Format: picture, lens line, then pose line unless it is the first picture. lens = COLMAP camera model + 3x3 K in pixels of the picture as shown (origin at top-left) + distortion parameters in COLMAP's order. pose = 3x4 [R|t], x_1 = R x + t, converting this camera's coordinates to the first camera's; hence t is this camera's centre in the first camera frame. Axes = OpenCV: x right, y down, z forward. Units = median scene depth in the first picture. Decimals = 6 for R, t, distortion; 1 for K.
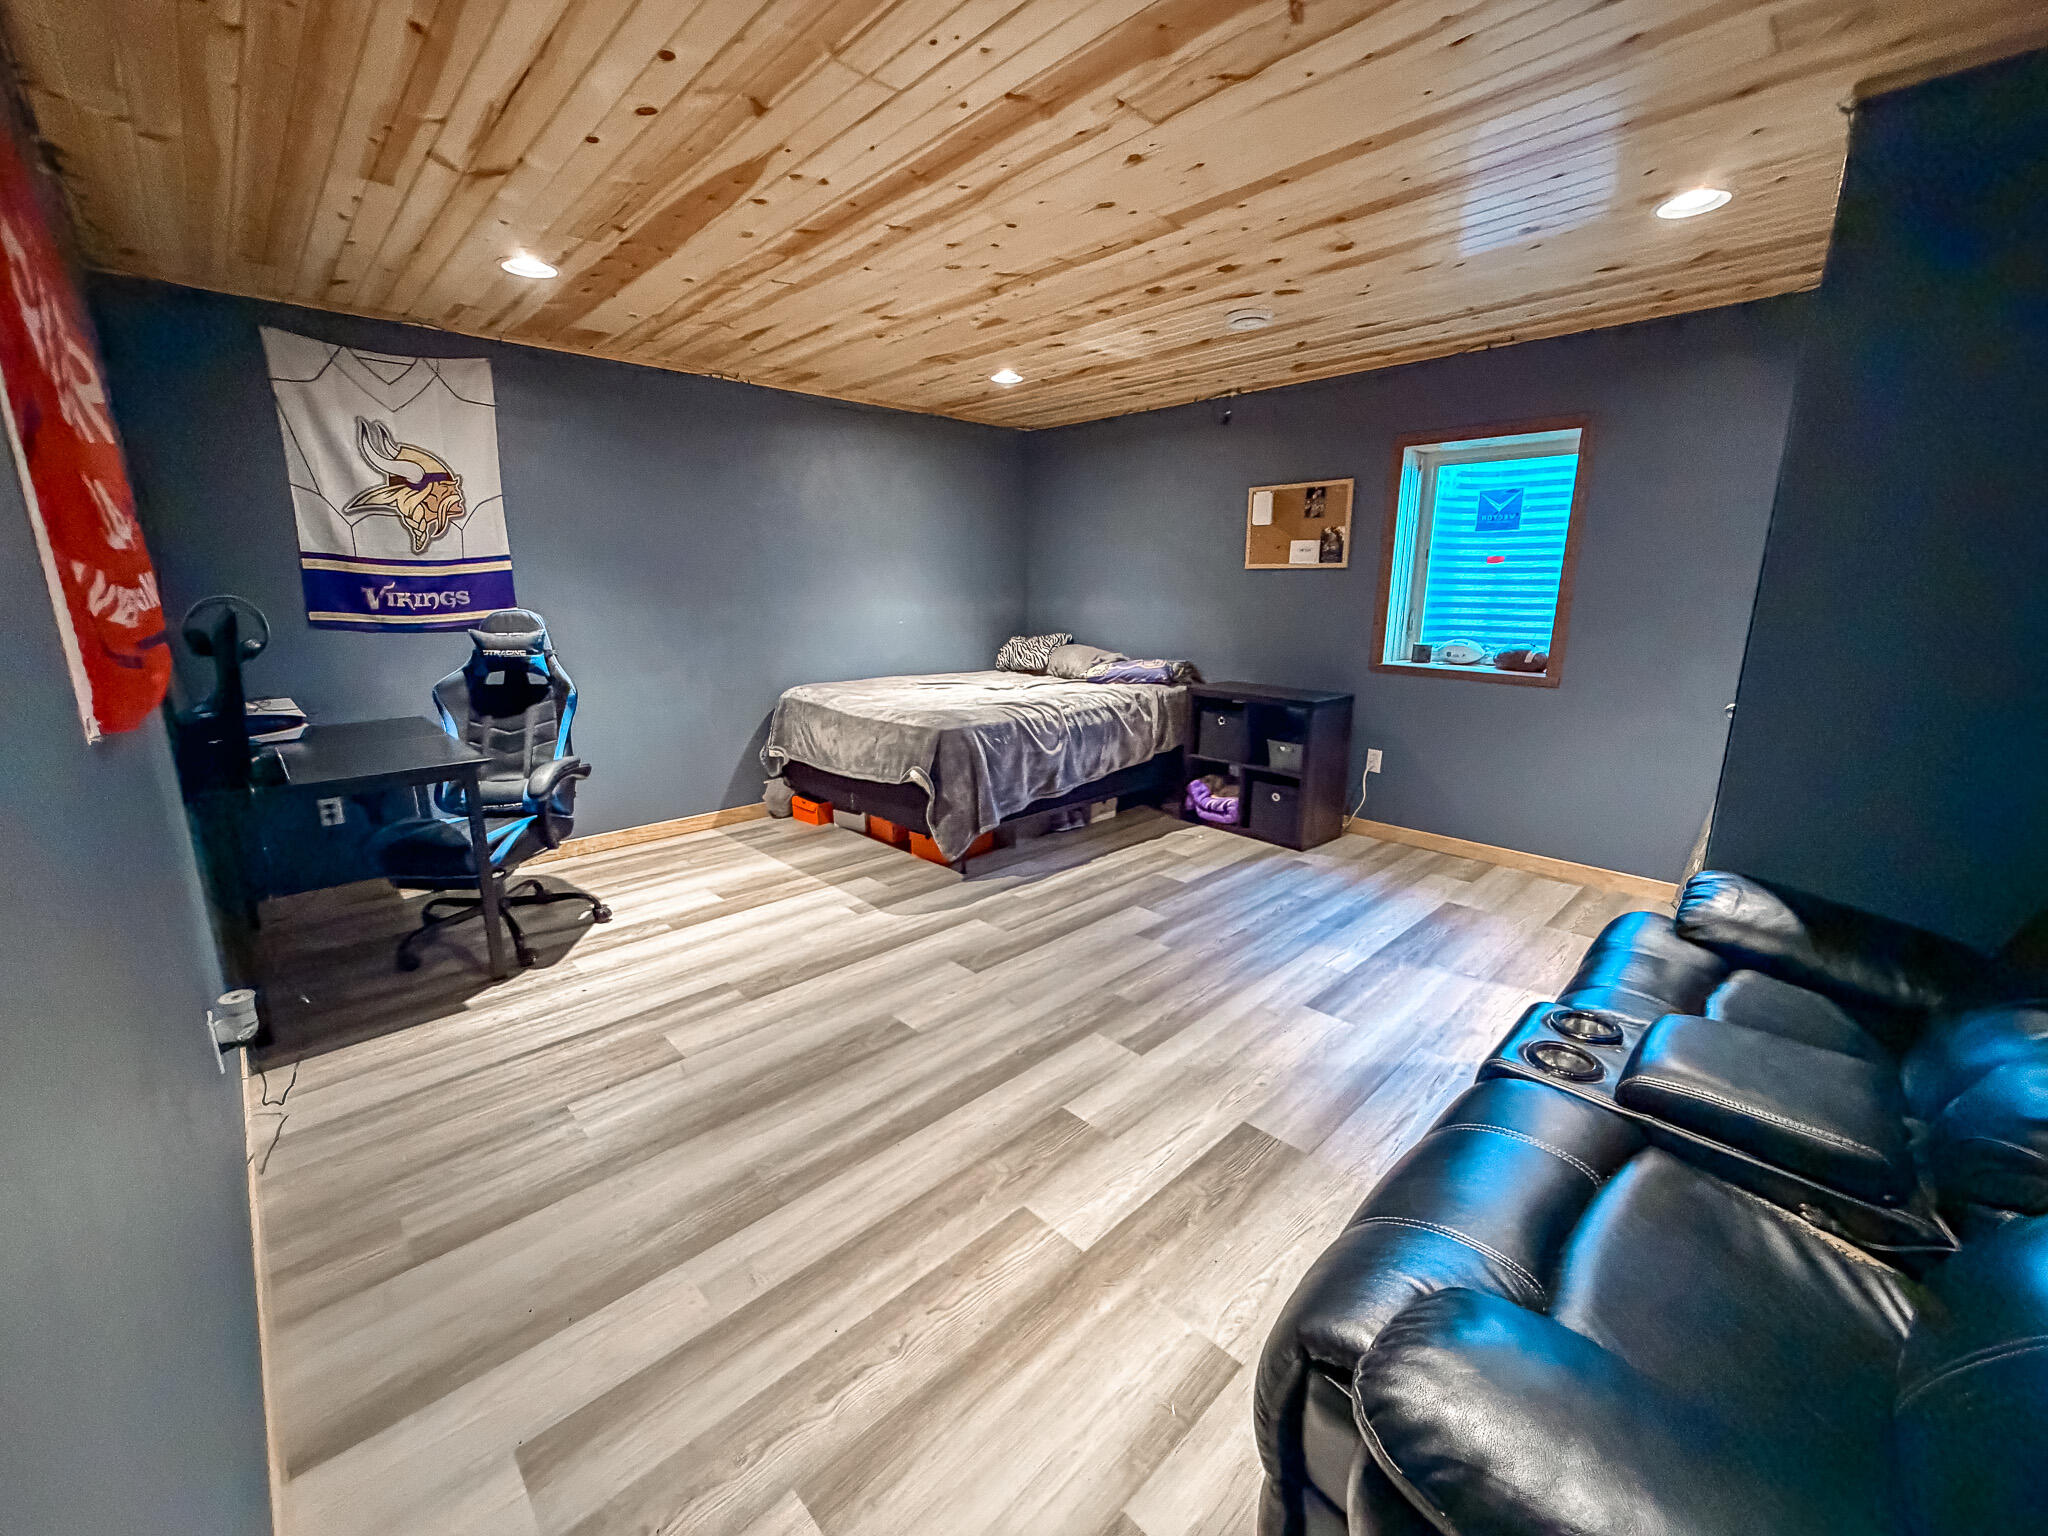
lens RADIAL K [[818.3, 0, 1018.4], [0, 818.3, 768.1], [0, 0, 1]] dist [-0.000757, 0.000660]
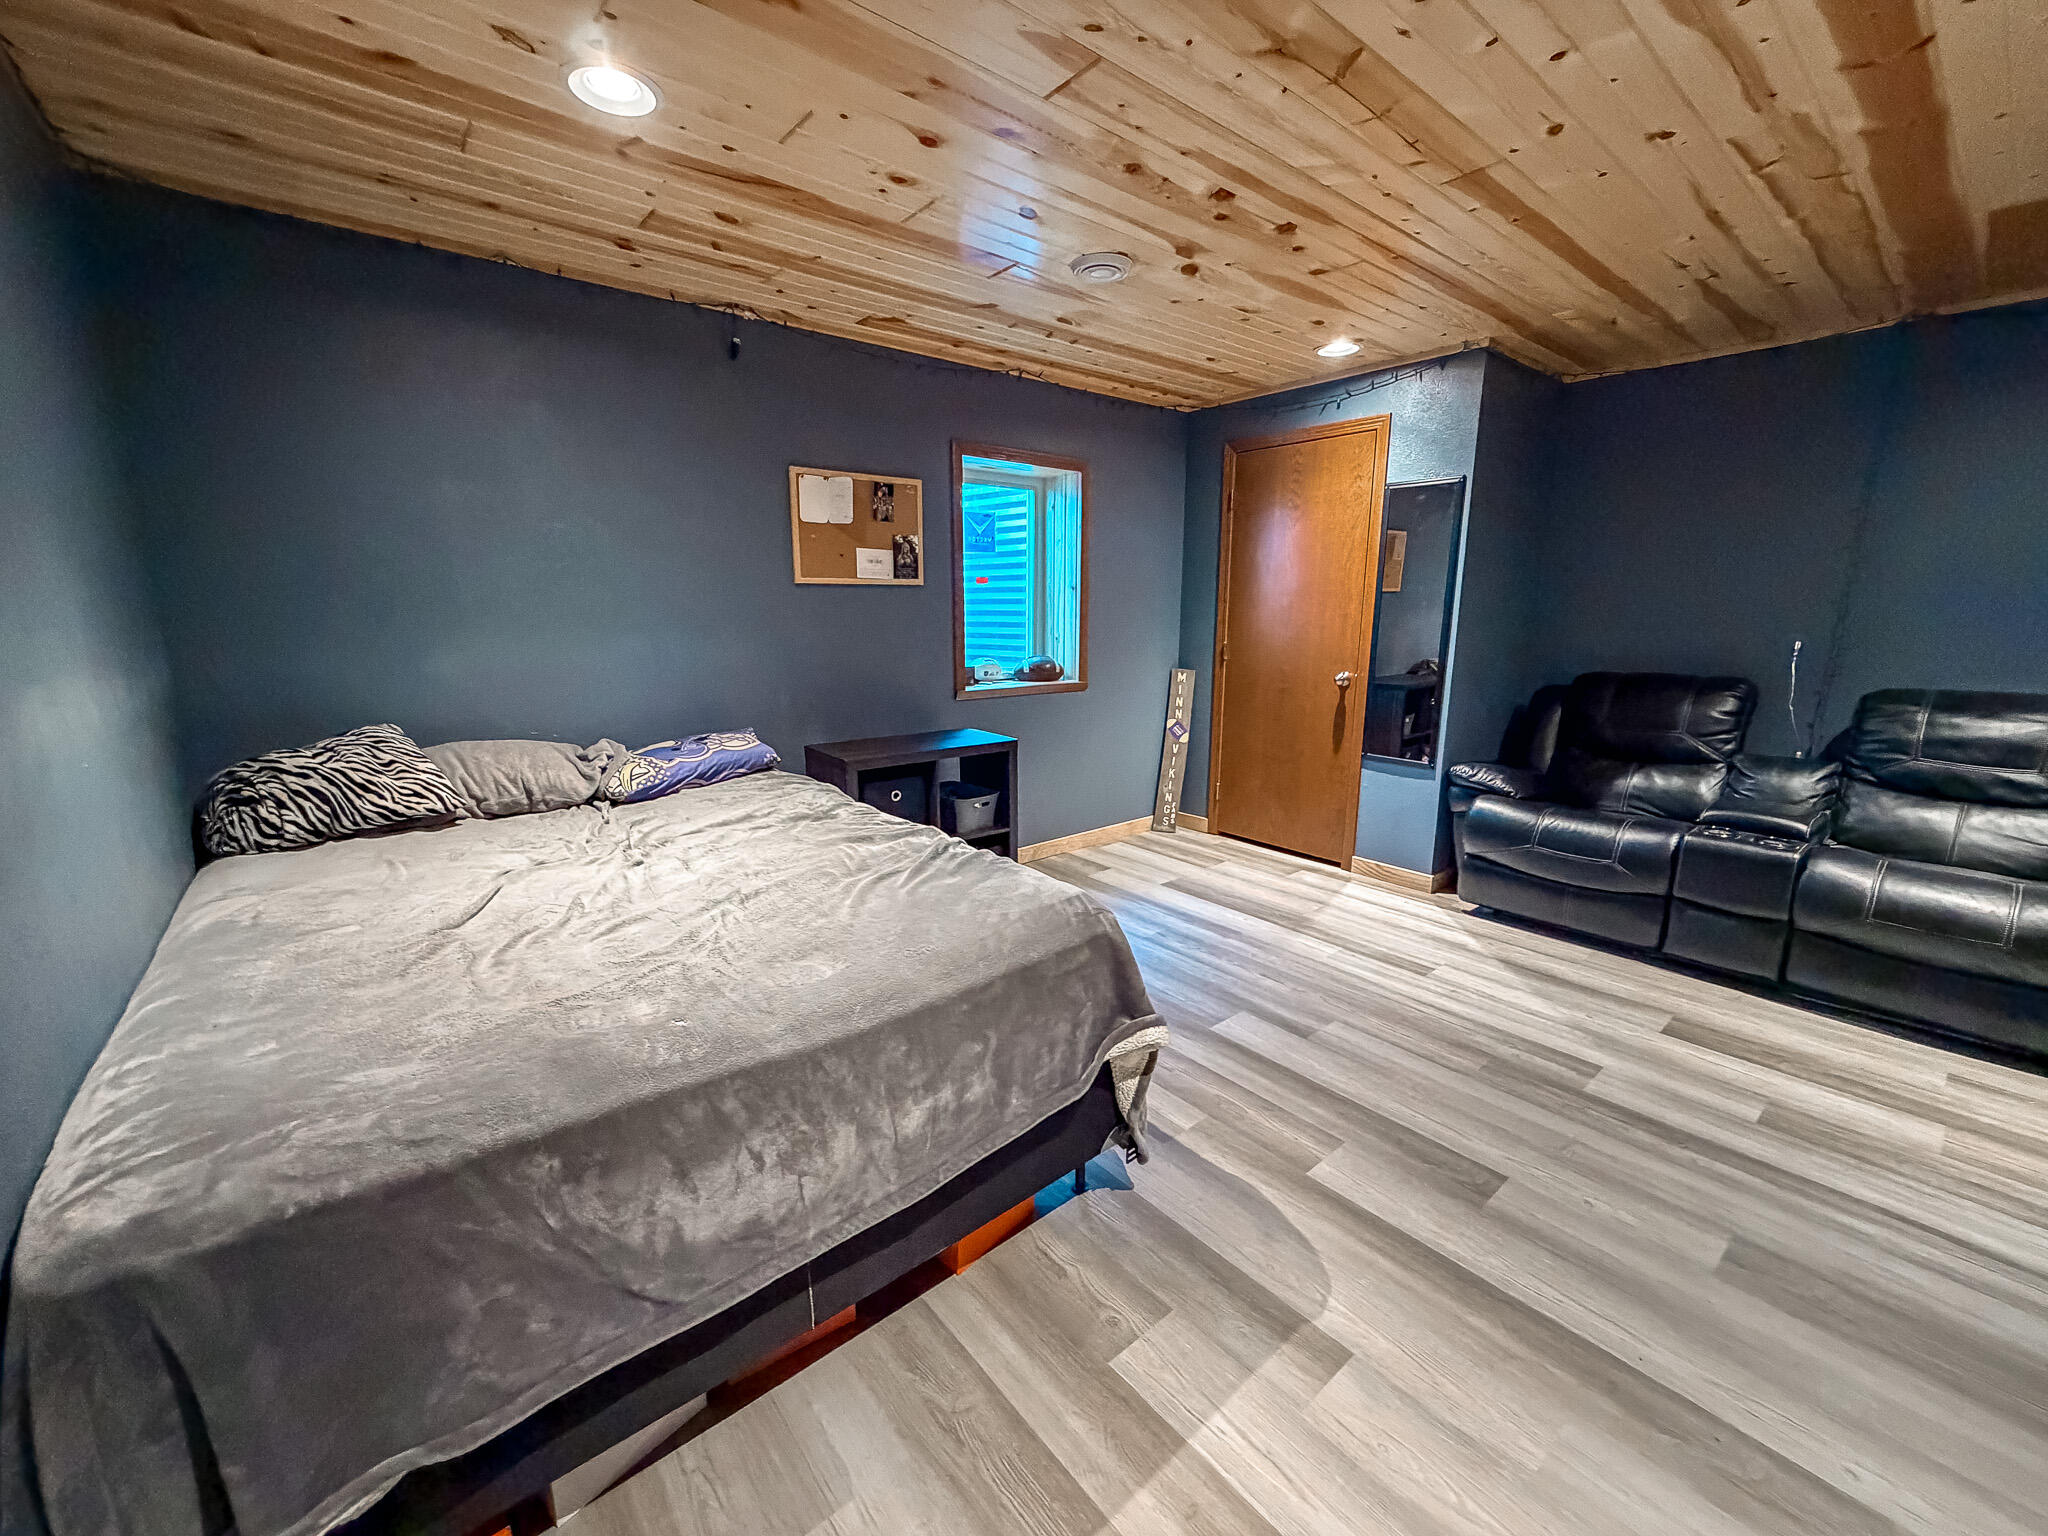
lens RADIAL K [[818.3, 0, 1024.1], [0, 818.3, 769.8], [0, 0, 1]] dist [-0.000757, 0.000660]
pose [[0.077031, -0.203691, 0.976000, -0.574781], [0.224574, 0.957298, 0.182063, -0.243104], [-0.971407, 0.205160, 0.119486, 1.055927]]
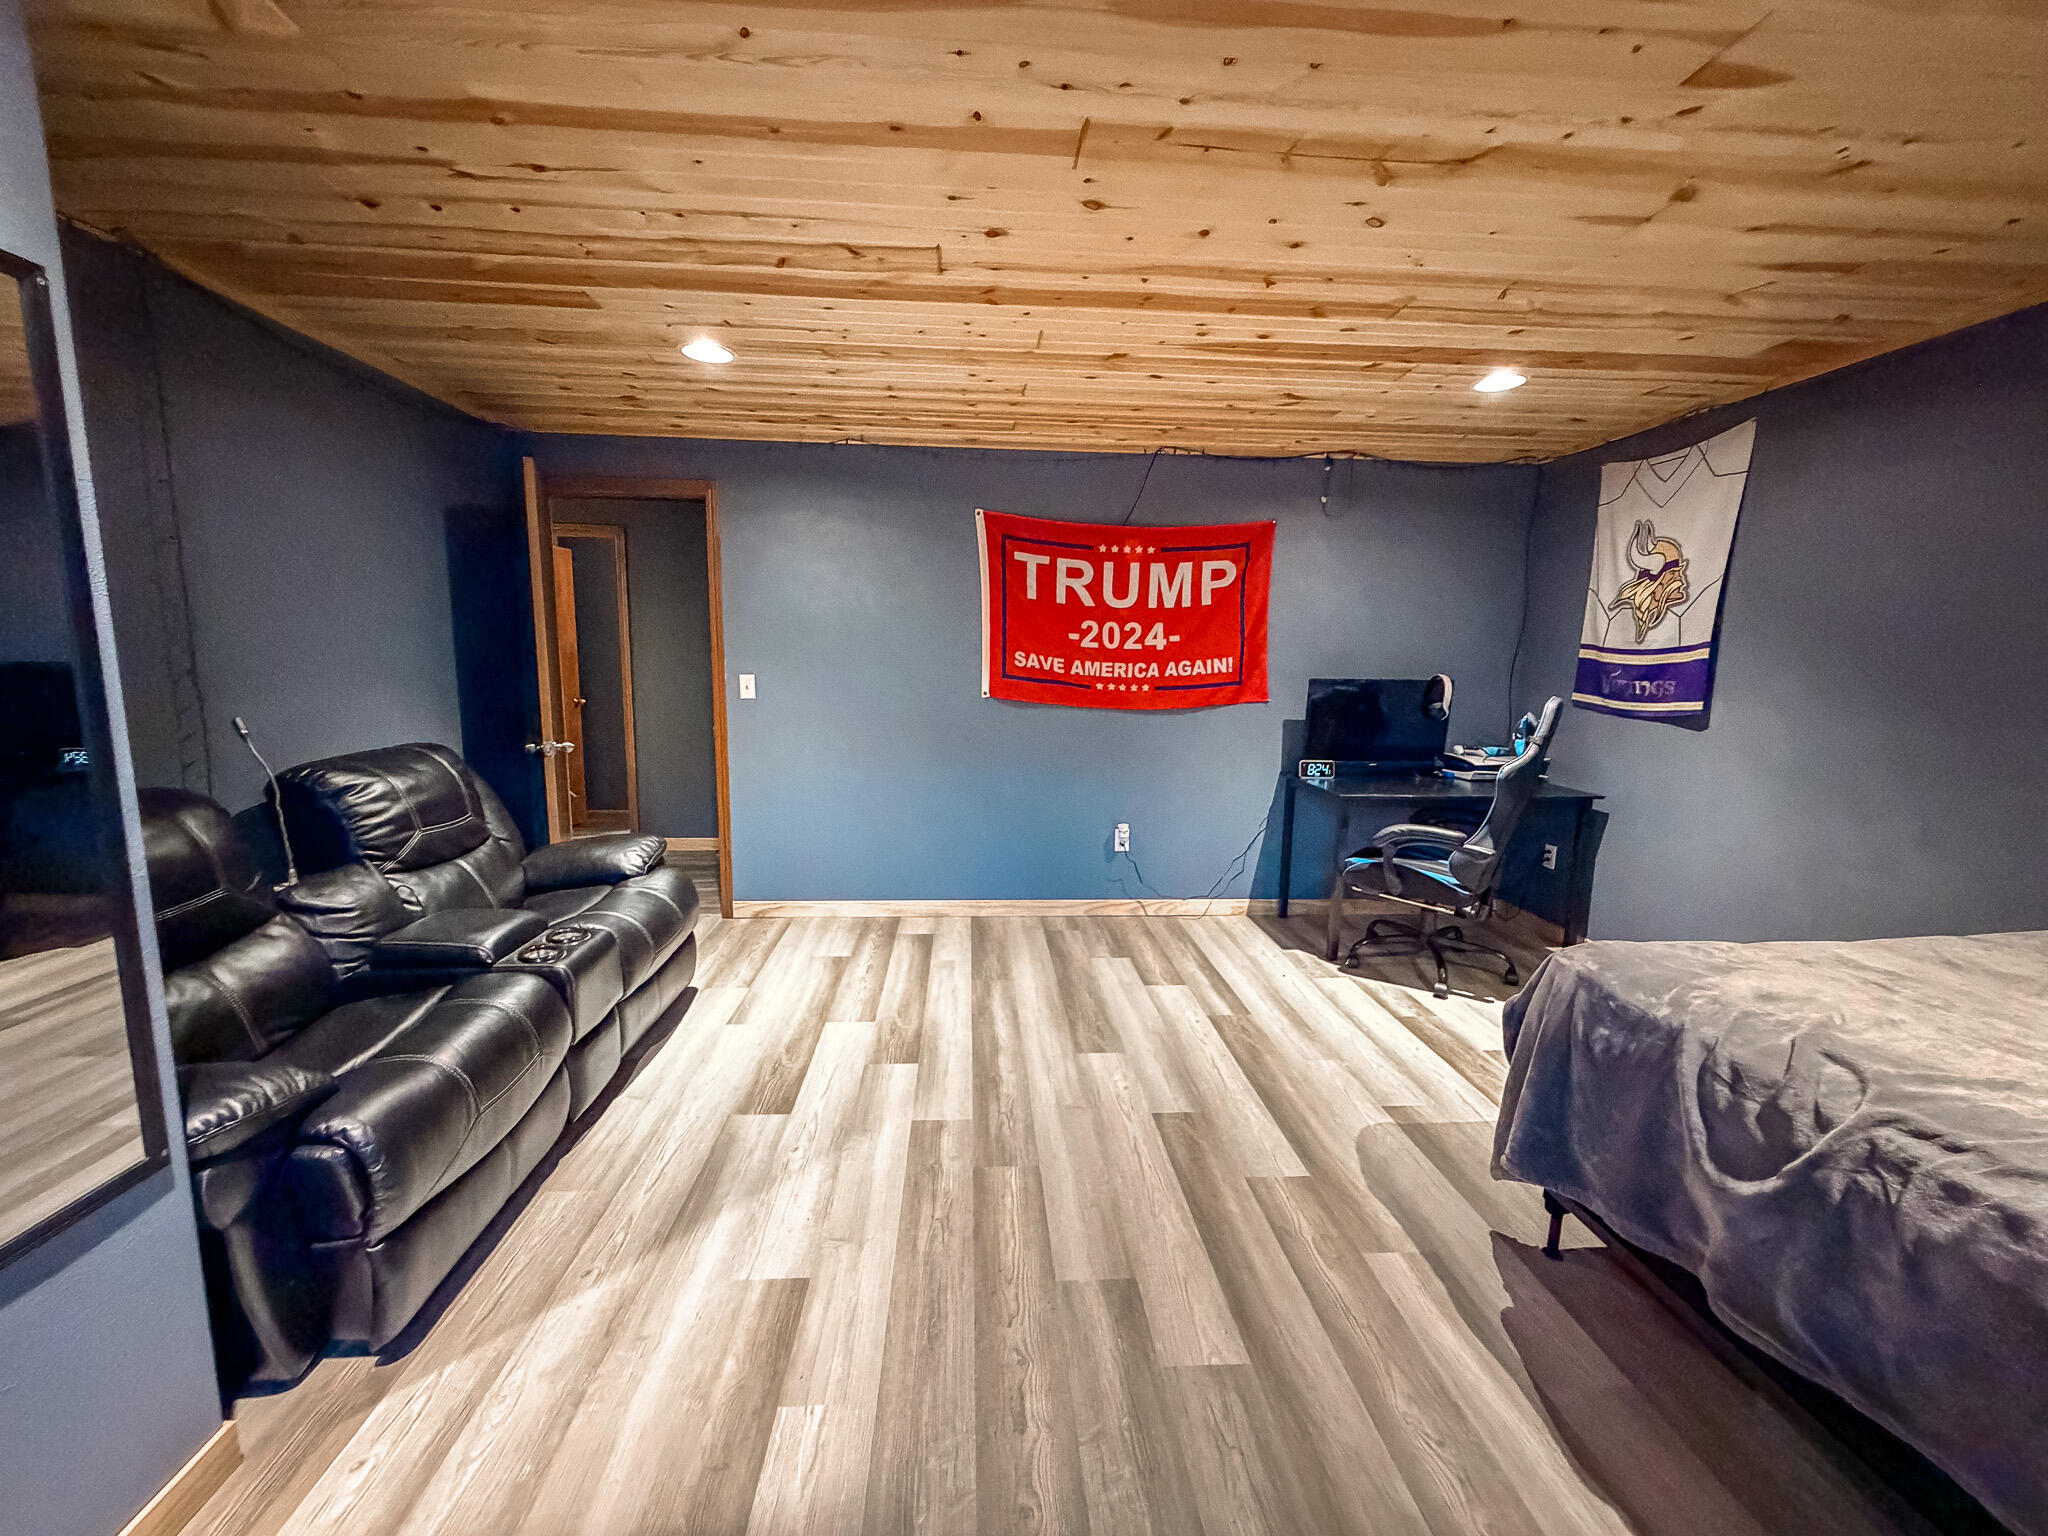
lens RADIAL K [[818.3, 0, 1019.7], [0, 818.3, 769.6], [0, 0, 1]] dist [-0.000757, 0.000660]
pose [[-0.643757, 0.099834, -0.758690, 0.559329], [-0.186026, 0.941294, 0.281708, -0.261876], [0.742274, 0.322488, -0.587393, 1.096043]]
